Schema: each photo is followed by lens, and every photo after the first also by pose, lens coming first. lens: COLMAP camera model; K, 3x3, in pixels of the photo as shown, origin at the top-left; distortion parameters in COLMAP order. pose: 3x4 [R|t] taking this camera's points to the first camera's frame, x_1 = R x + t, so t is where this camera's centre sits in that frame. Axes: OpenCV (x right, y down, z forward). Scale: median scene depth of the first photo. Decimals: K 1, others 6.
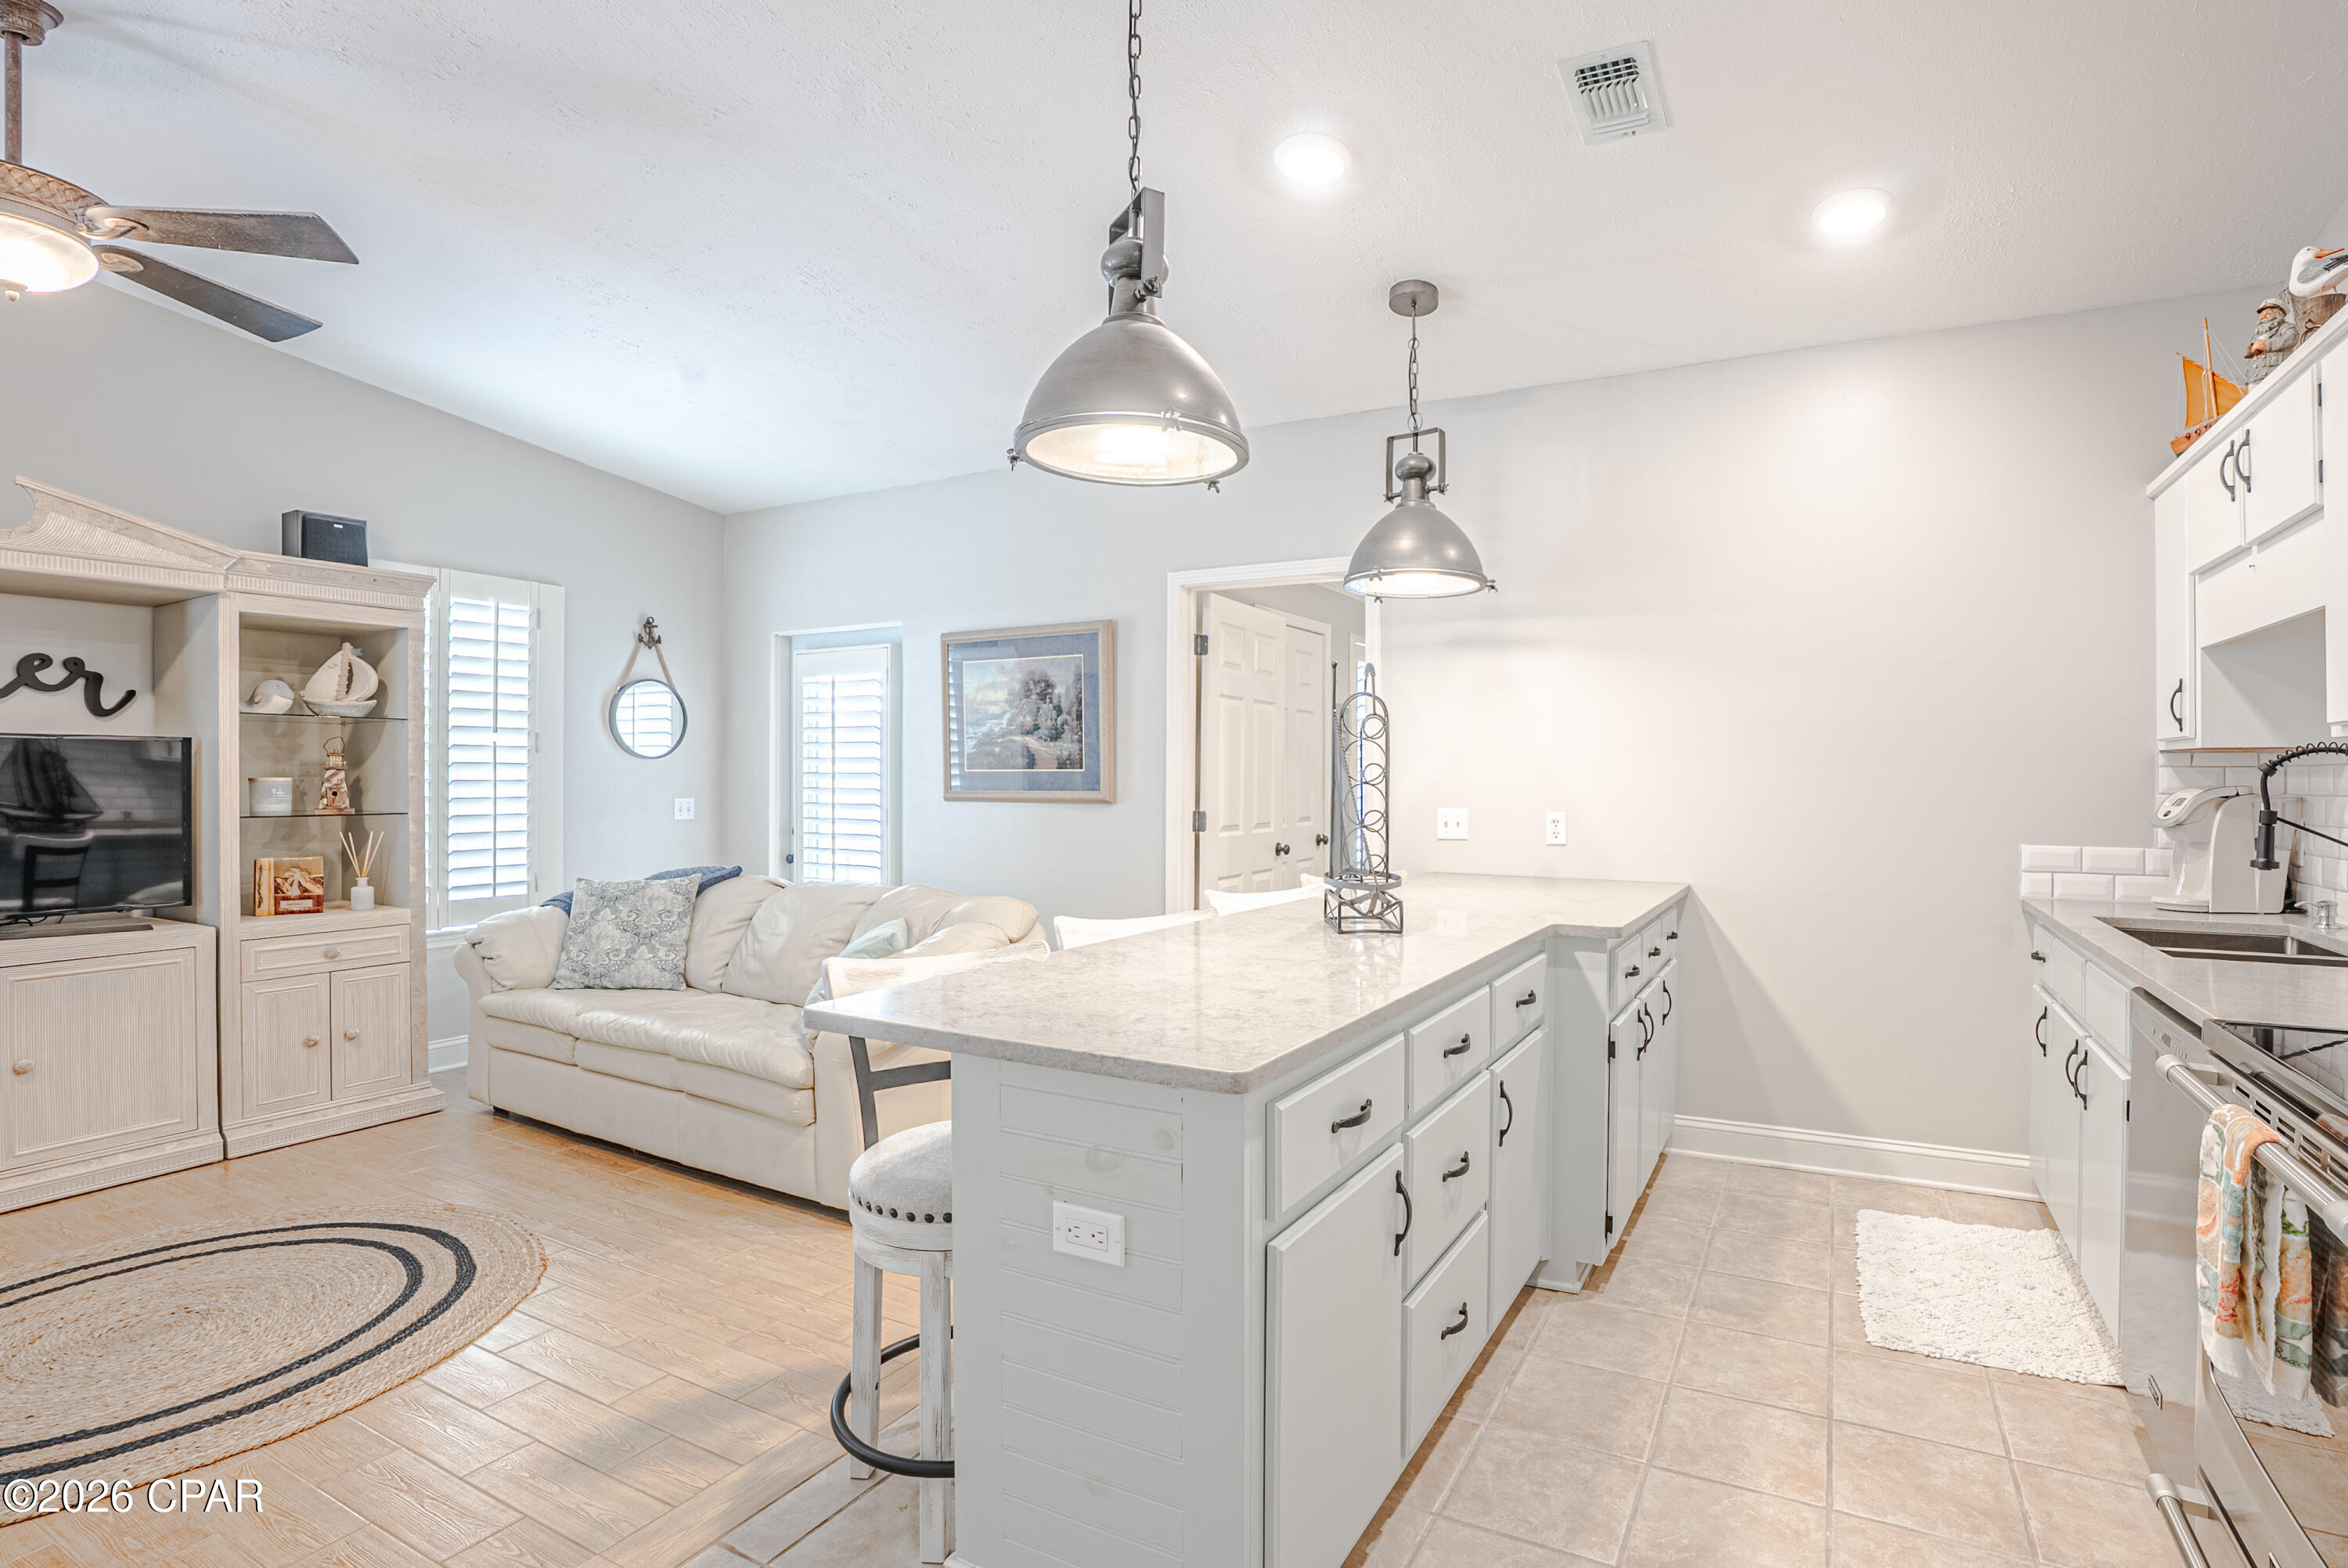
lens RADIAL K [[1126.8, 0, 1276.8], [0, 1126.8, 778.6], [0, 0, 1]] dist [-0.060290, 0.019017]
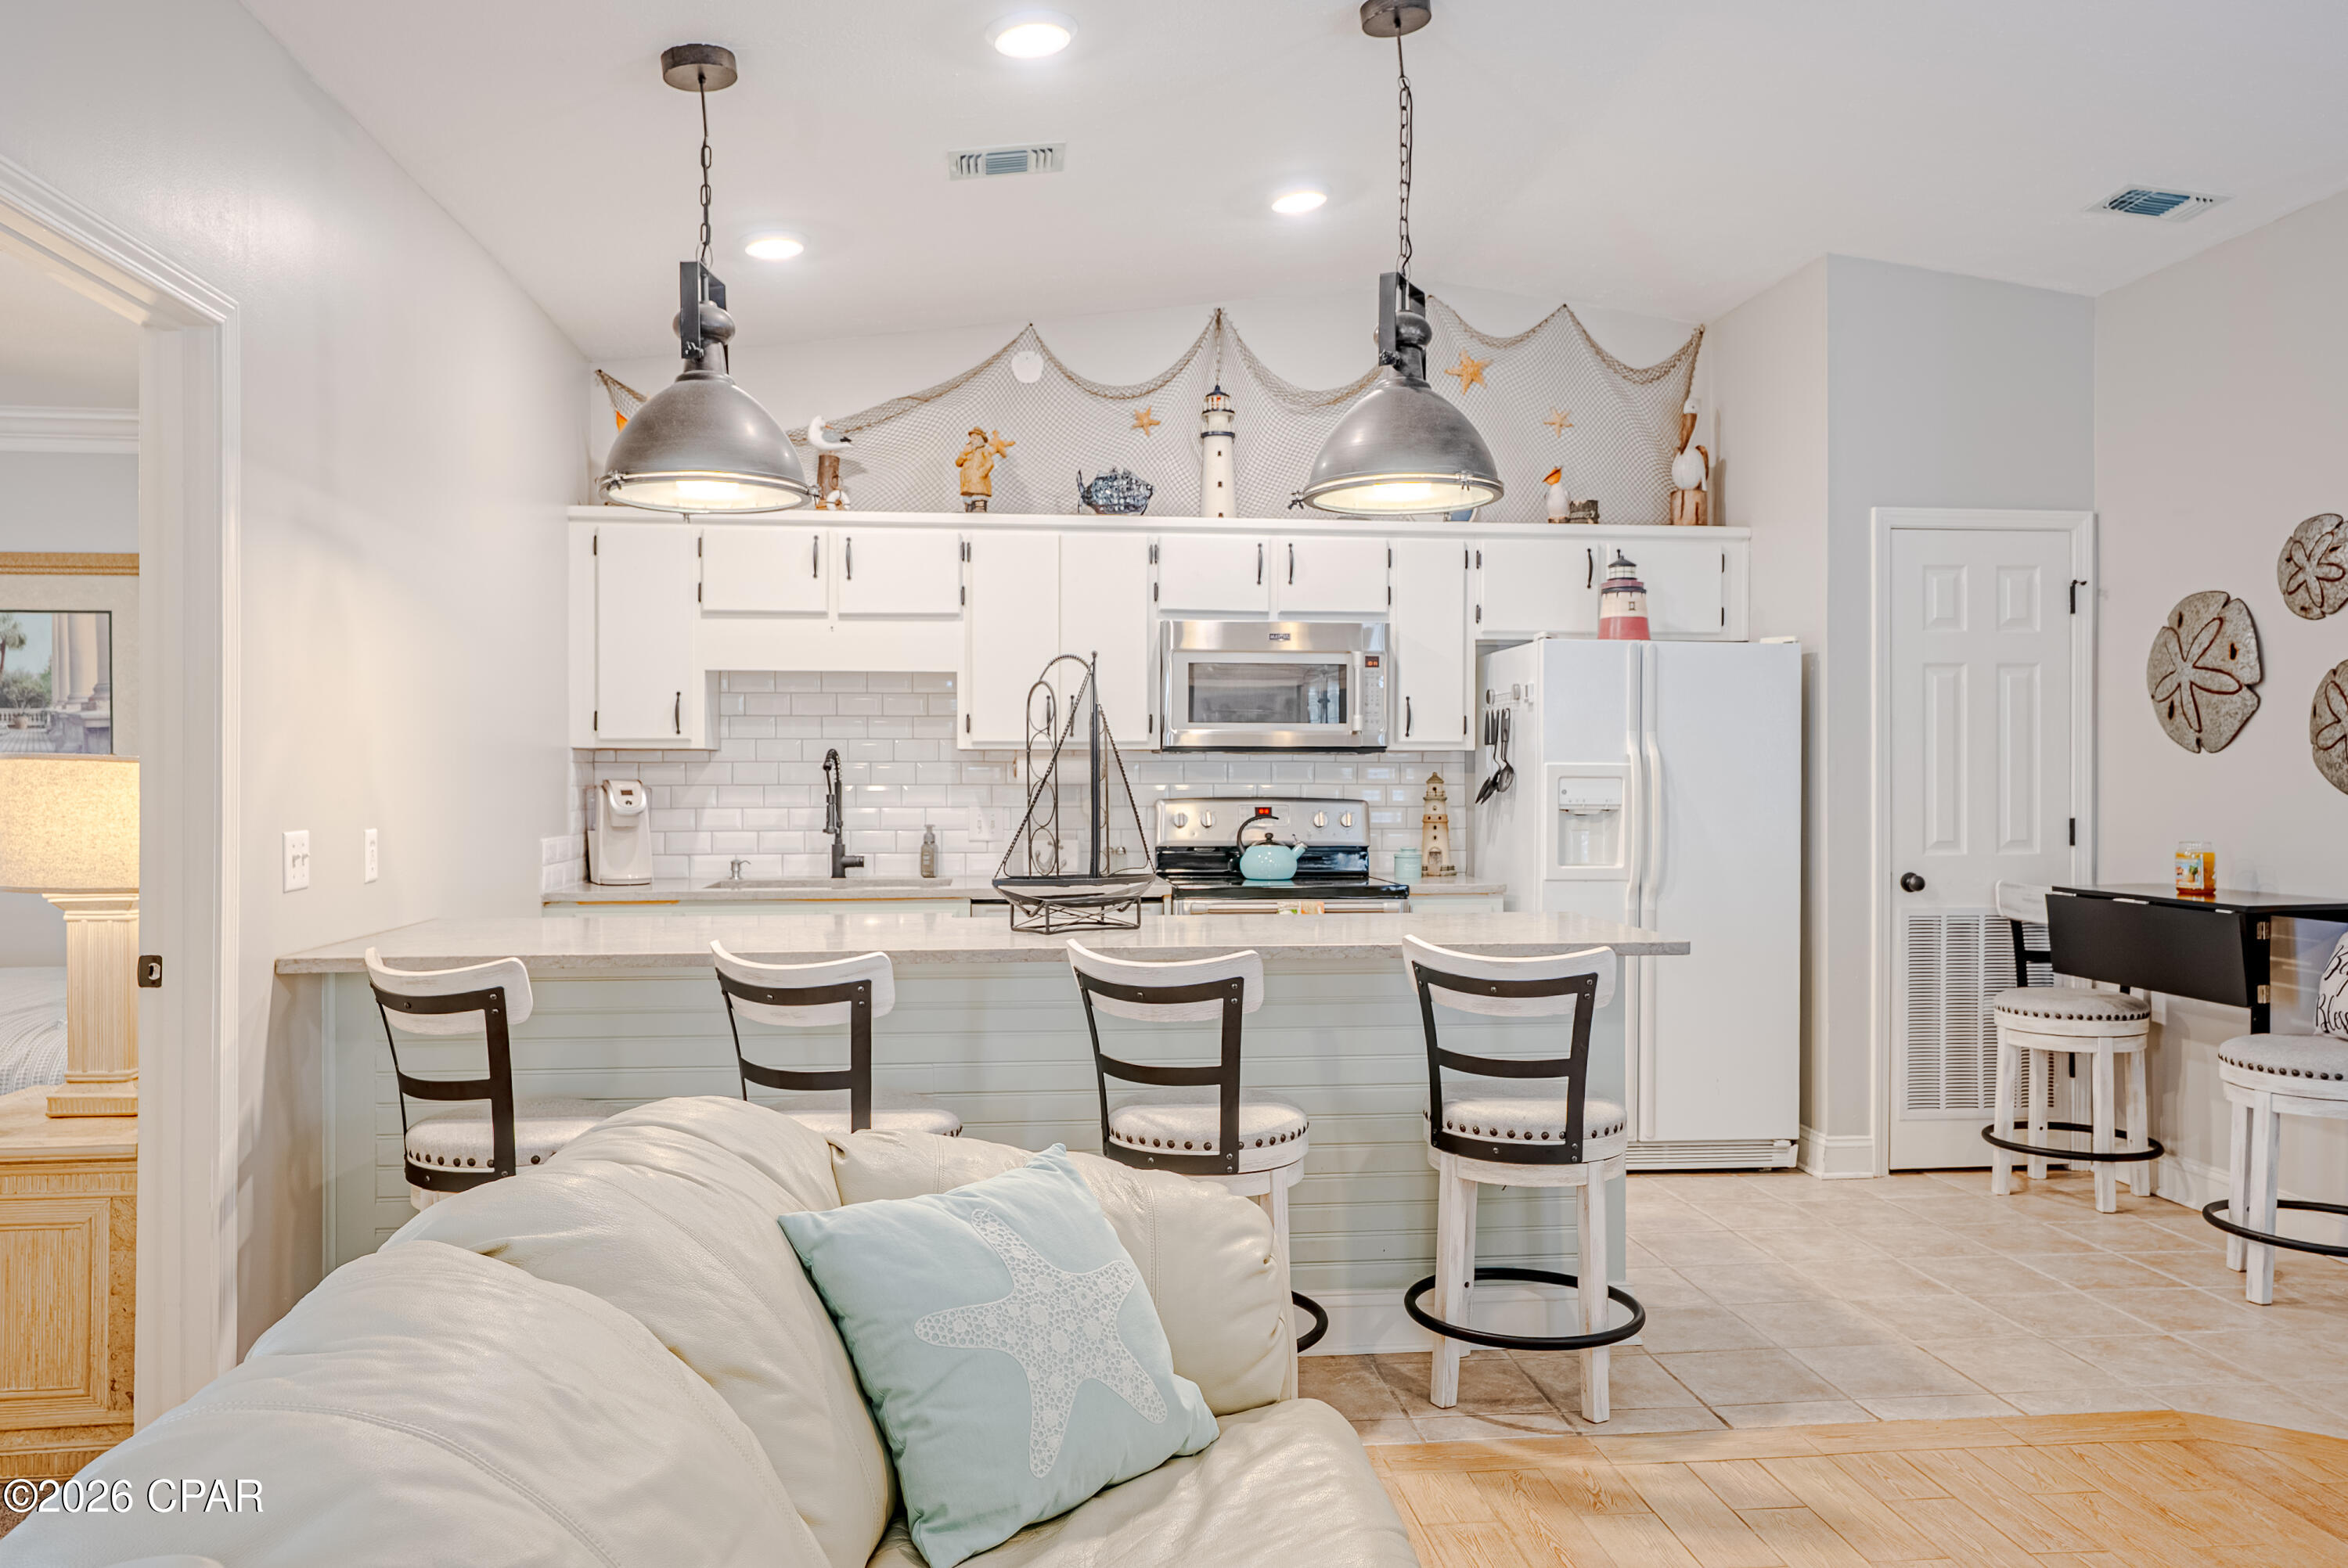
lens RADIAL K [[1691.1, 0, 1174.0], [0, 1691.1, 784.0], [0, 0, 1]] dist [-0.010684, 0.038959]
pose [[-0.548073, -0.009402, 0.836378, -0.763846], [-0.000034, 0.999937, 0.011219, -0.005992], [-0.836430, 0.006121, -0.548039, 1.120895]]
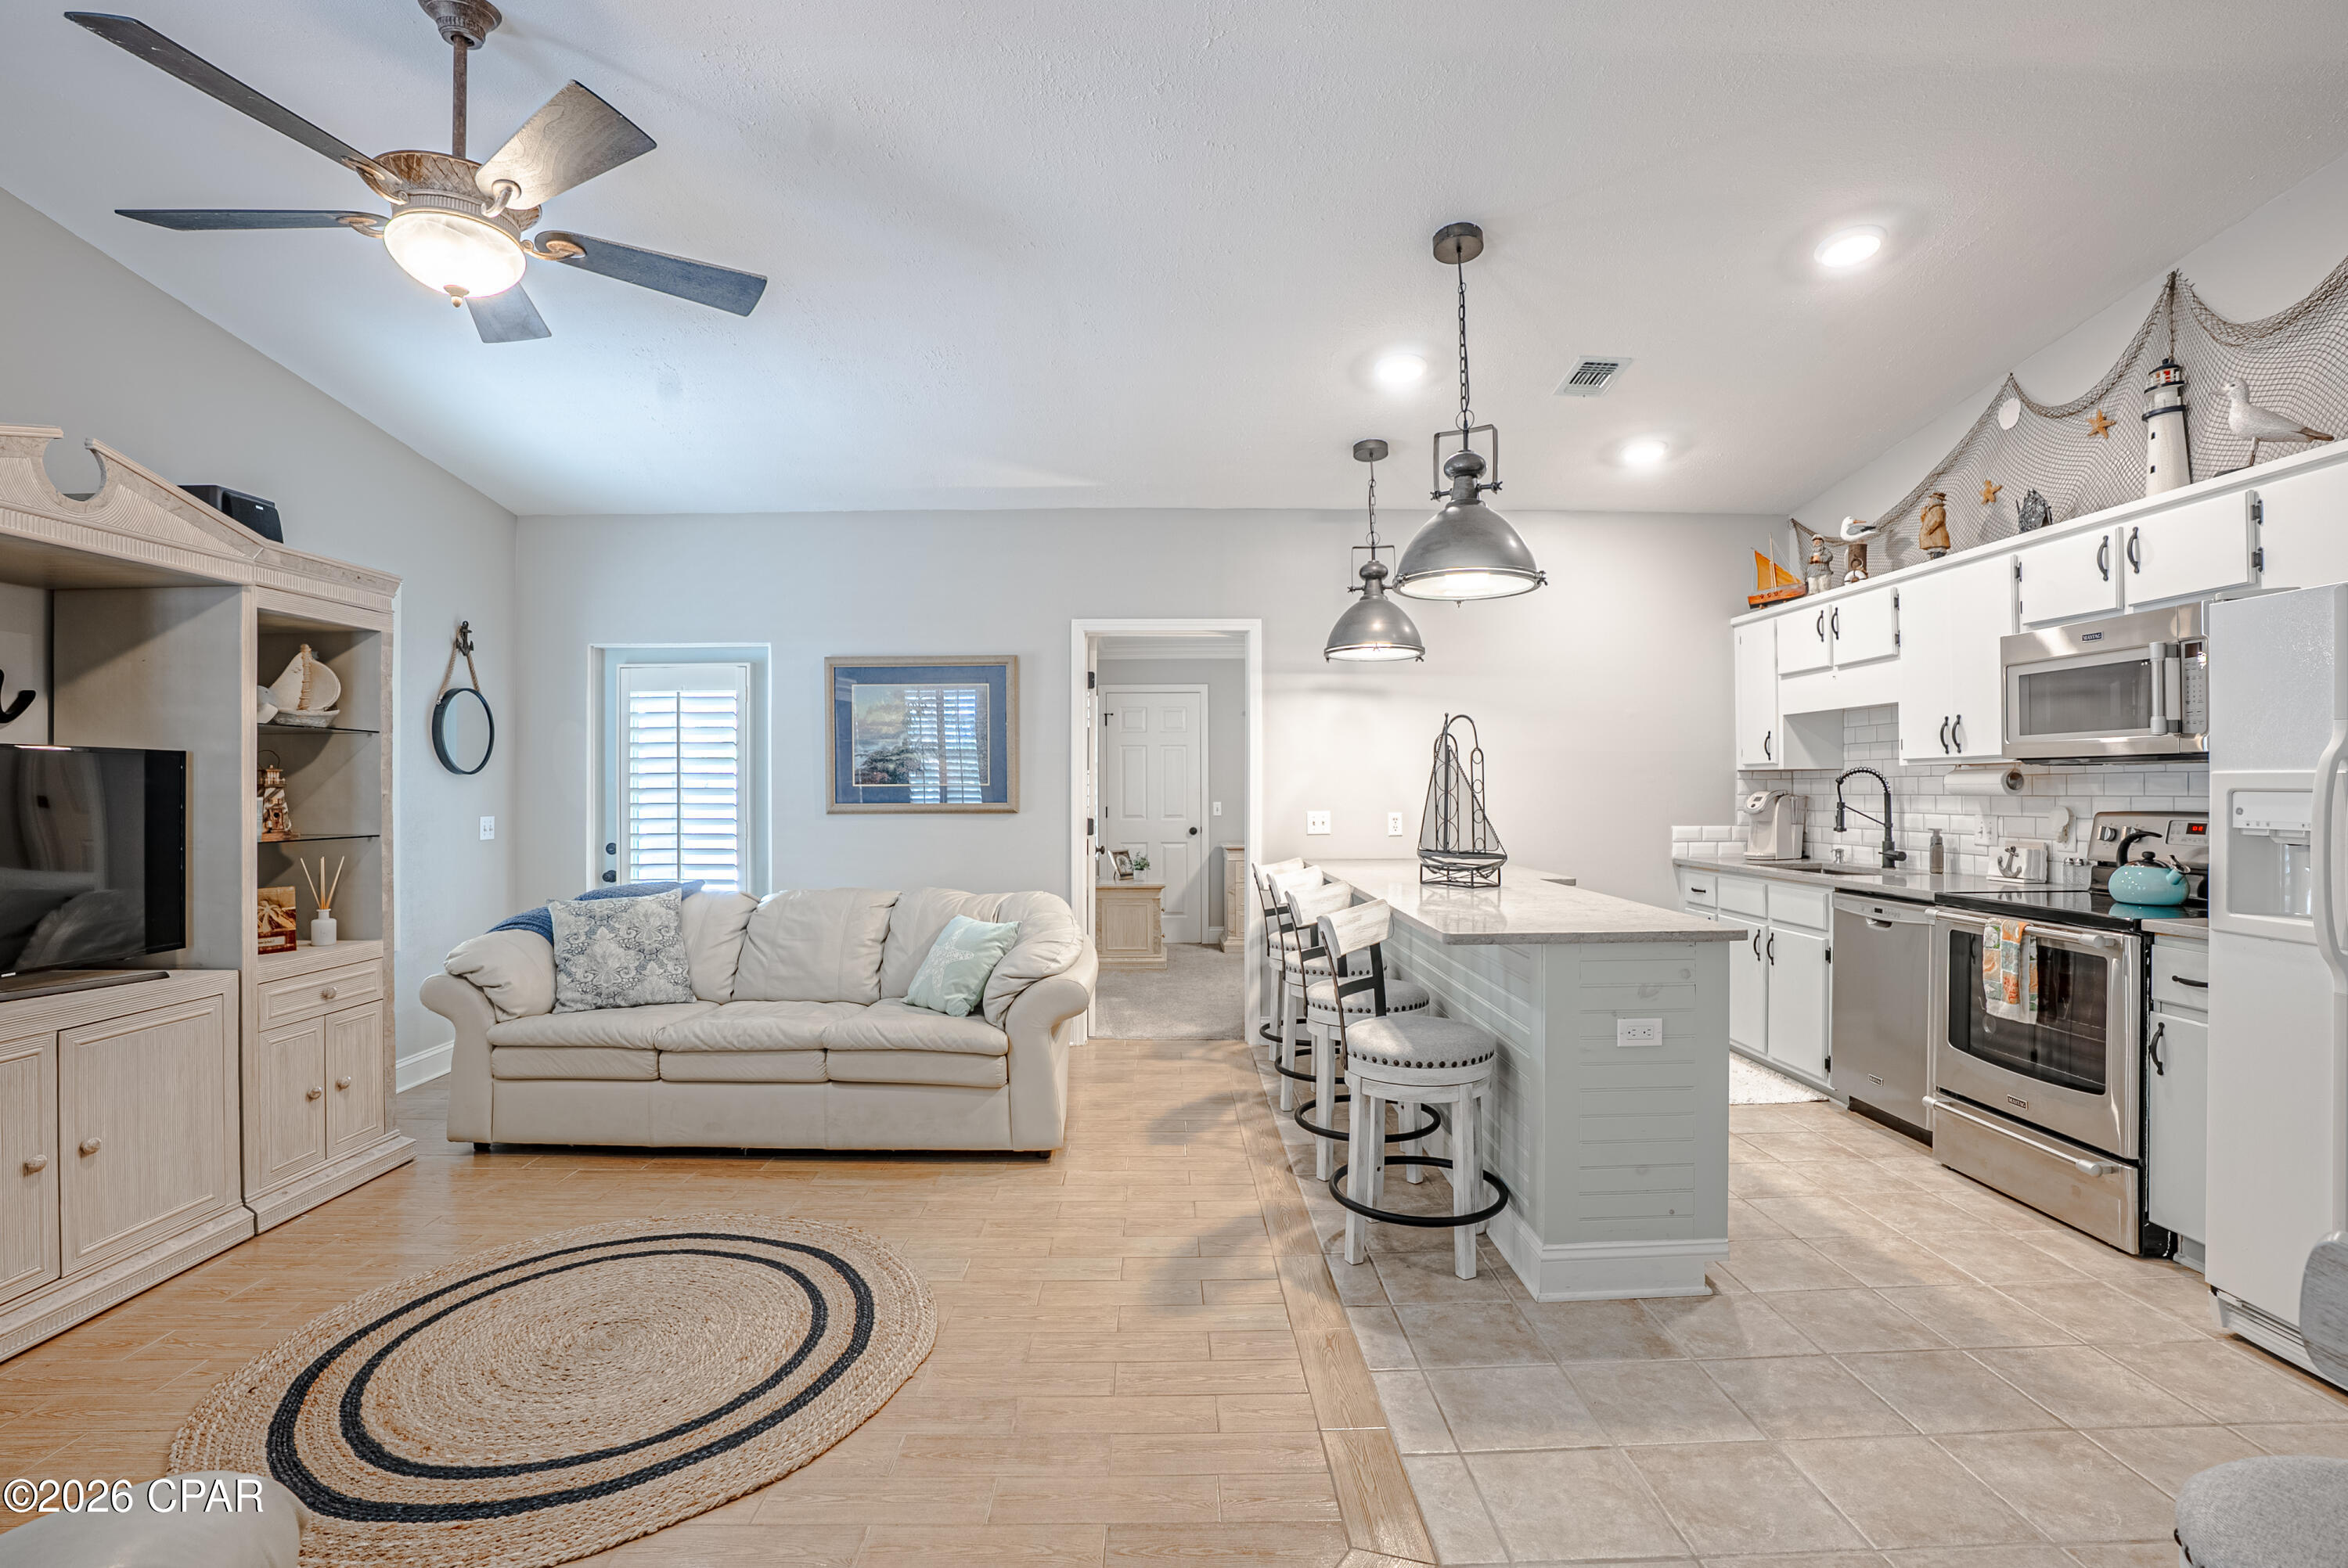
lens RADIAL K [[1095.9, 0, 1174.1], [0, 1095.9, 781.7], [0, 0, 1]] dist [-0.073106, 0.029203]
pose [[0.884177, -0.003604, 0.467139, -0.628914], [0.007614, 0.999949, -0.006696, -0.001996], [-0.467090, 0.009477, 0.884159, -0.087502]]
